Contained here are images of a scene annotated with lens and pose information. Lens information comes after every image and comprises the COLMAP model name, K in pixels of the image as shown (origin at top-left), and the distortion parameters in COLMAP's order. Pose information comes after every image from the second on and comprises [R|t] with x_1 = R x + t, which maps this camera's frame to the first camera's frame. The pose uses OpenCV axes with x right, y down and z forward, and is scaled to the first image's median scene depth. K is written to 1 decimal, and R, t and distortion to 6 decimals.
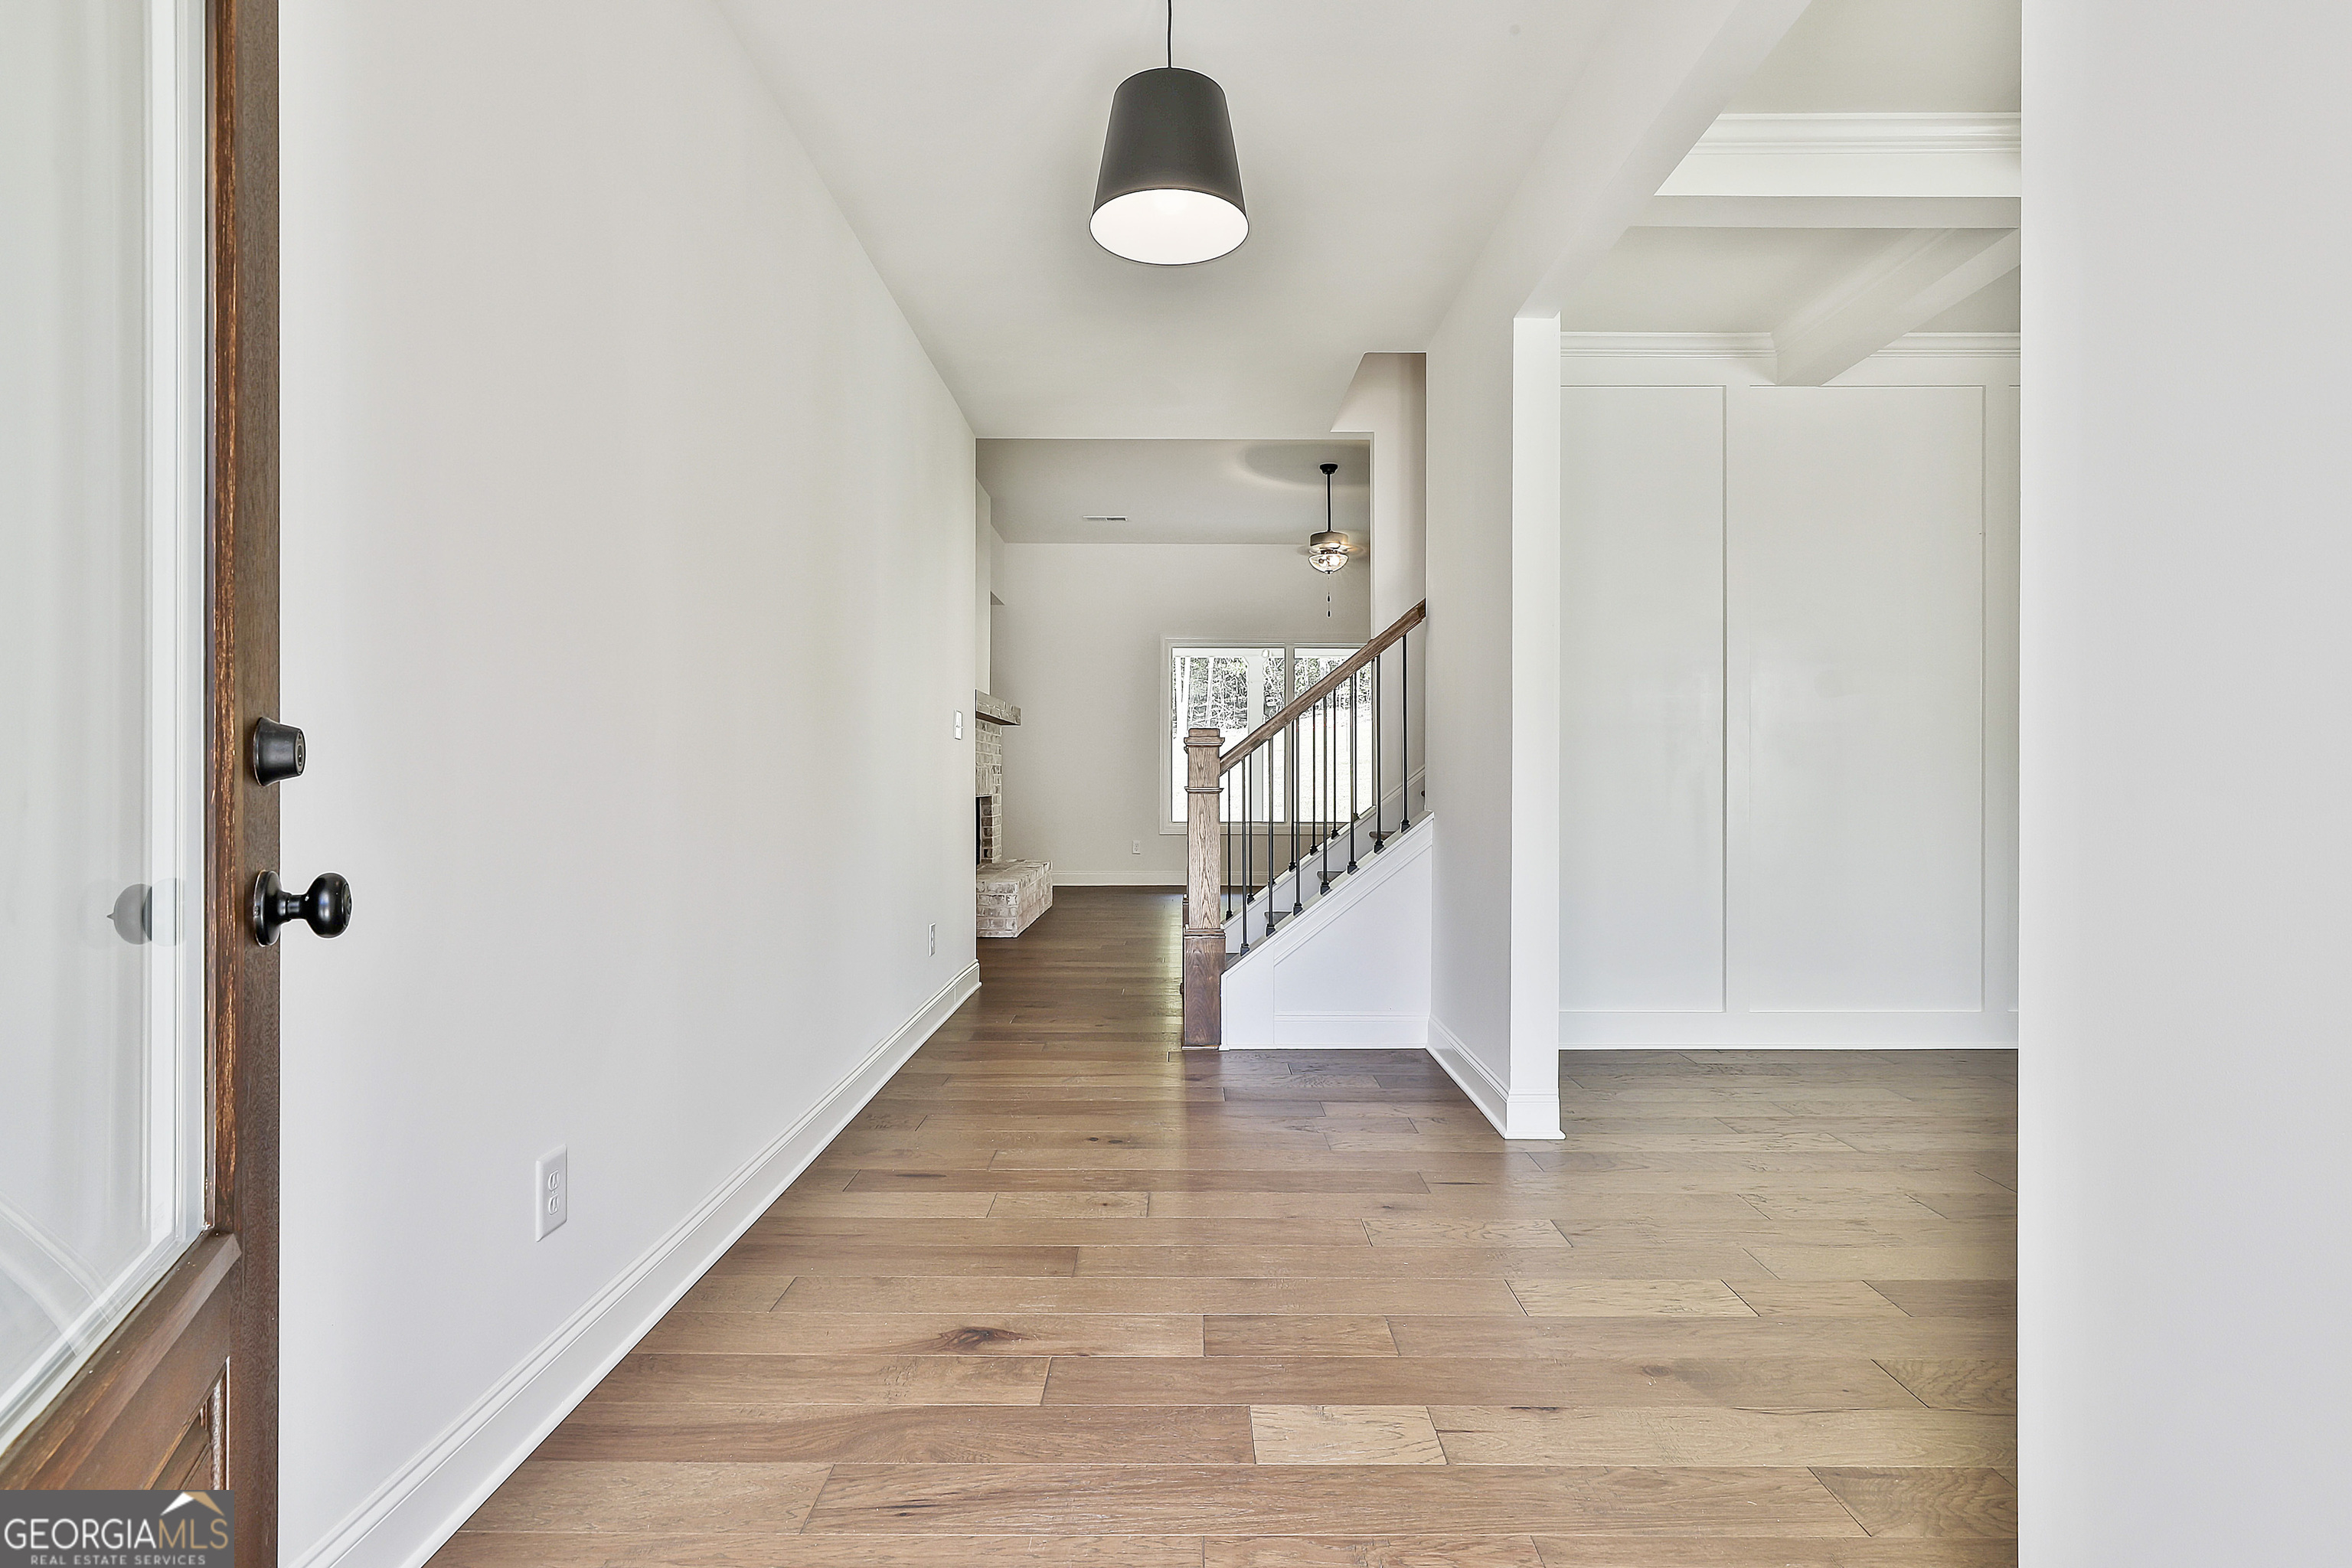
lens RADIAL K [[1122.0, 0, 1180.4], [0, 1122.0, 768.7], [0, 0, 1]] dist [-0.002892, 0.001399]
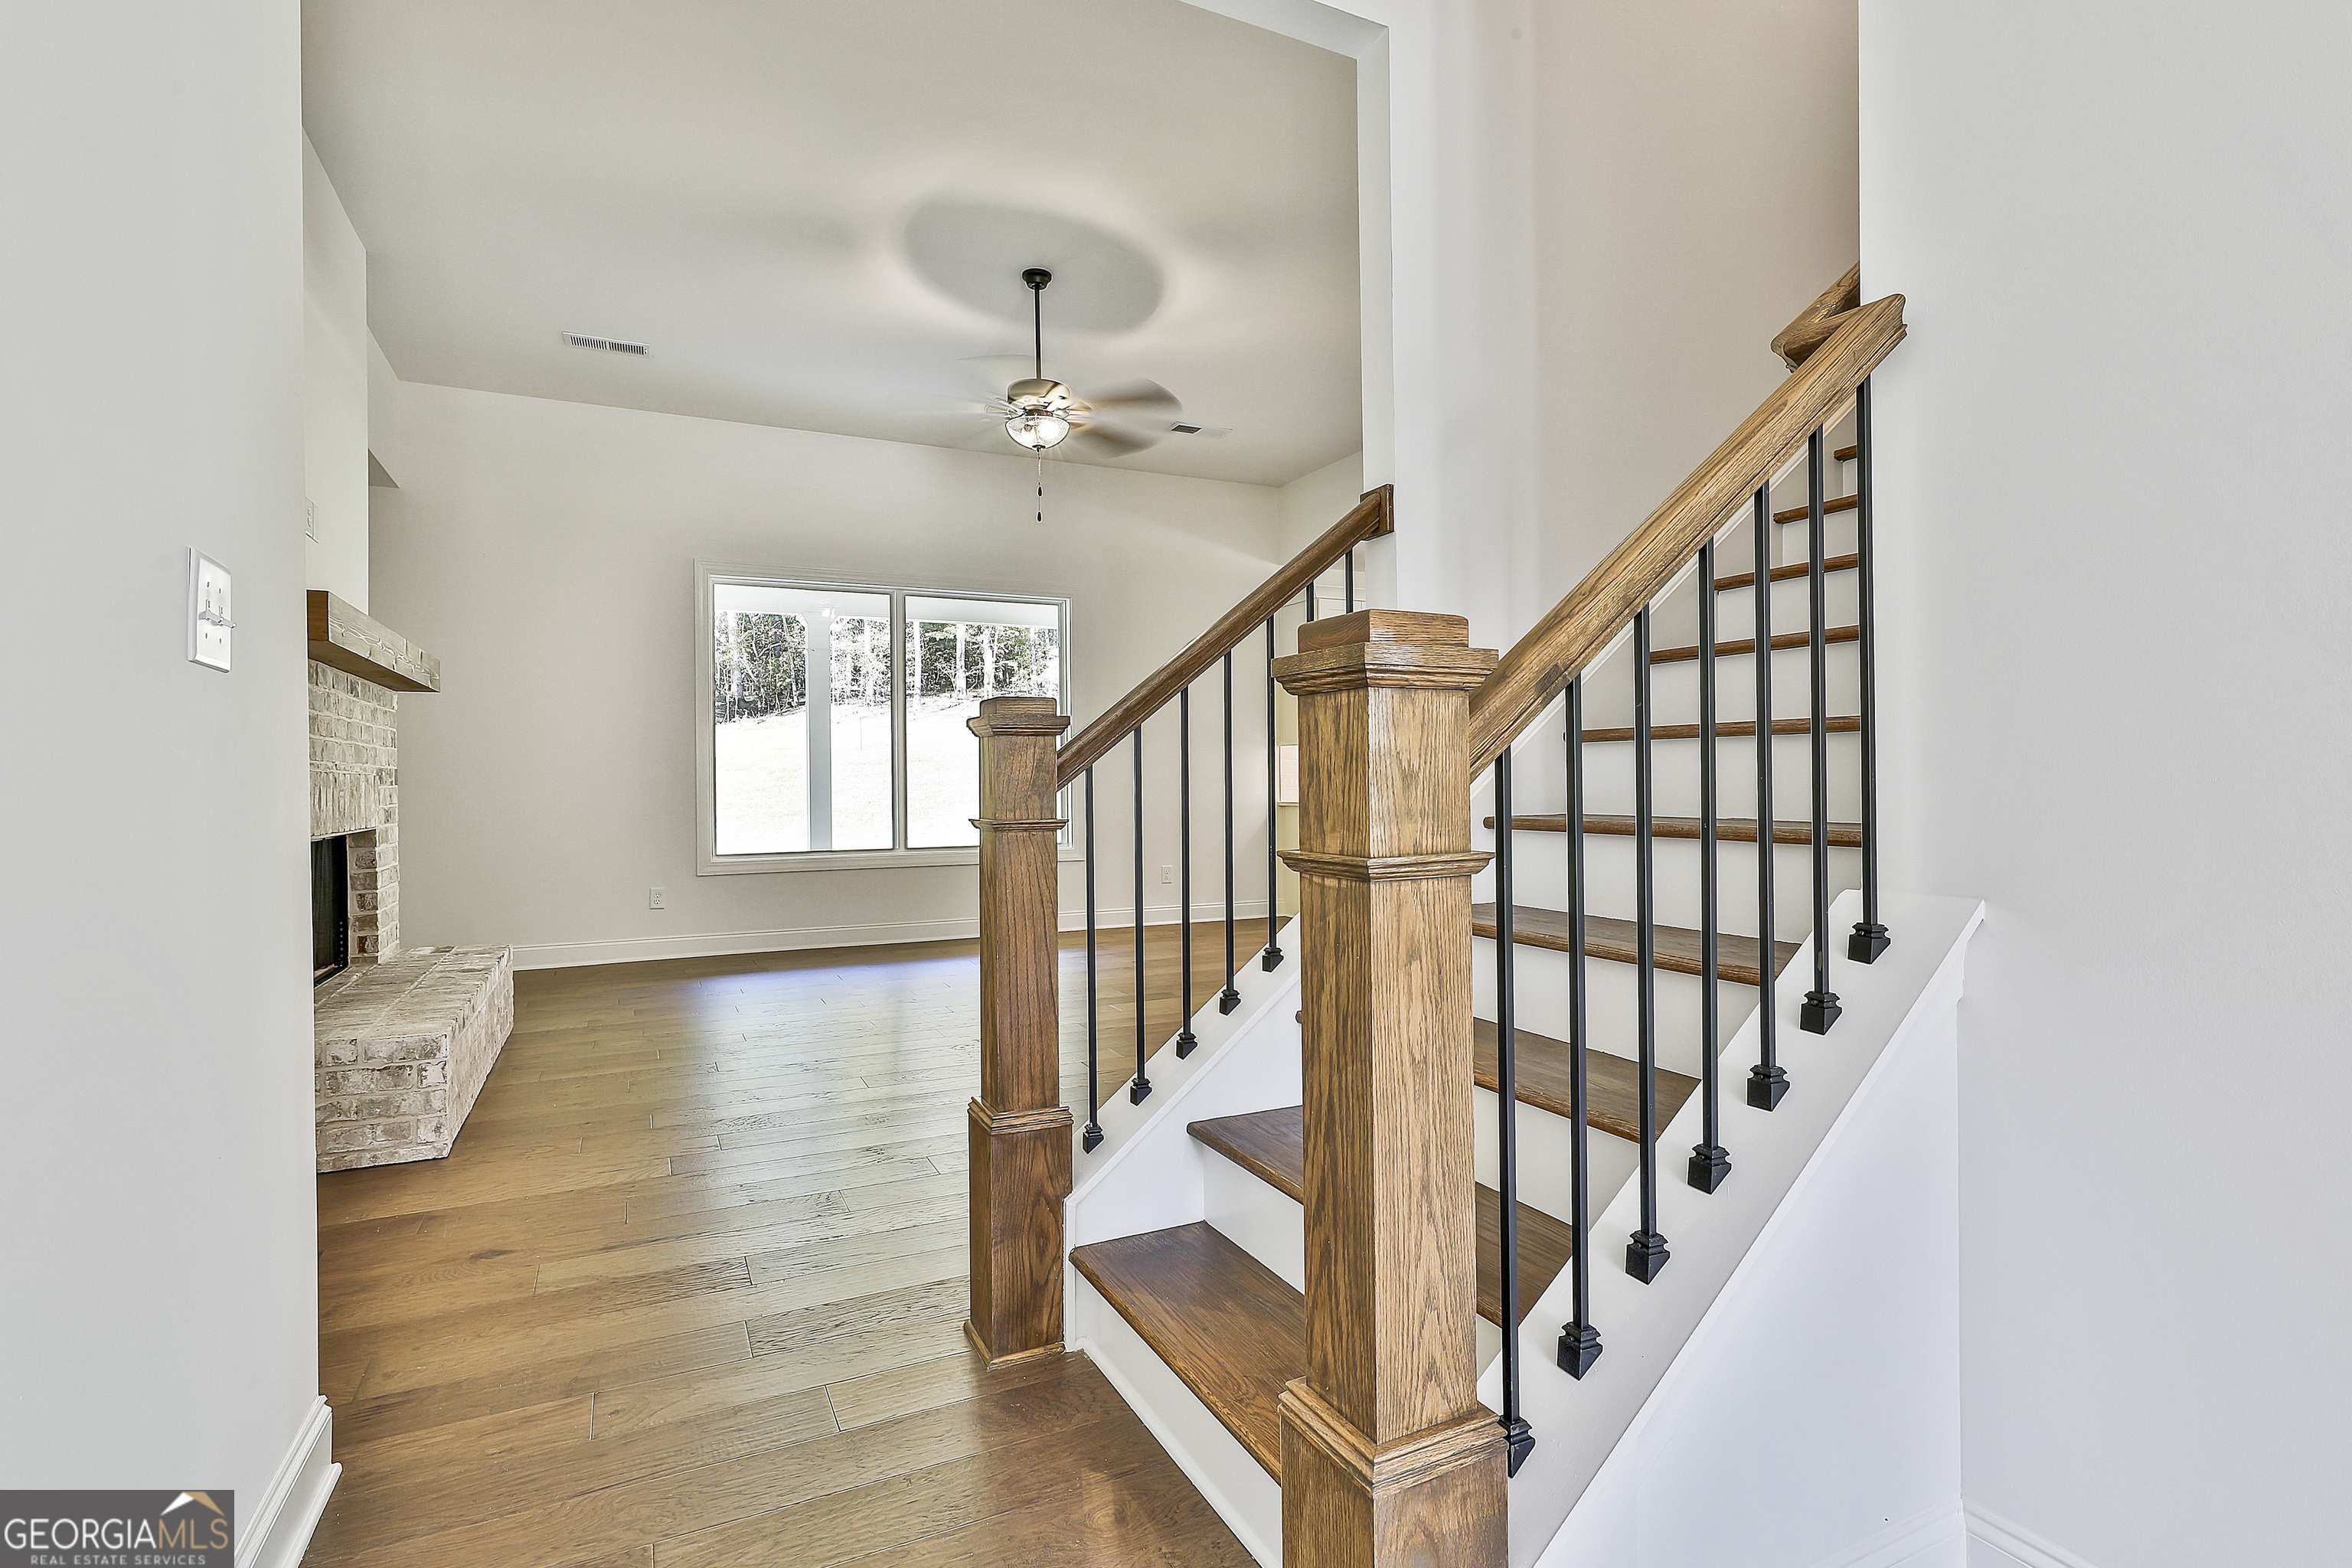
lens RADIAL K [[1122.0, 0, 1180.4], [0, 1122.0, 768.7], [0, 0, 1]] dist [-0.002892, 0.001399]
pose [[0.898575, -0.008934, 0.438728, -0.068938], [0.007760, 0.999960, 0.004469, -0.001437], [-0.438750, -0.000611, 0.898609, 0.417781]]
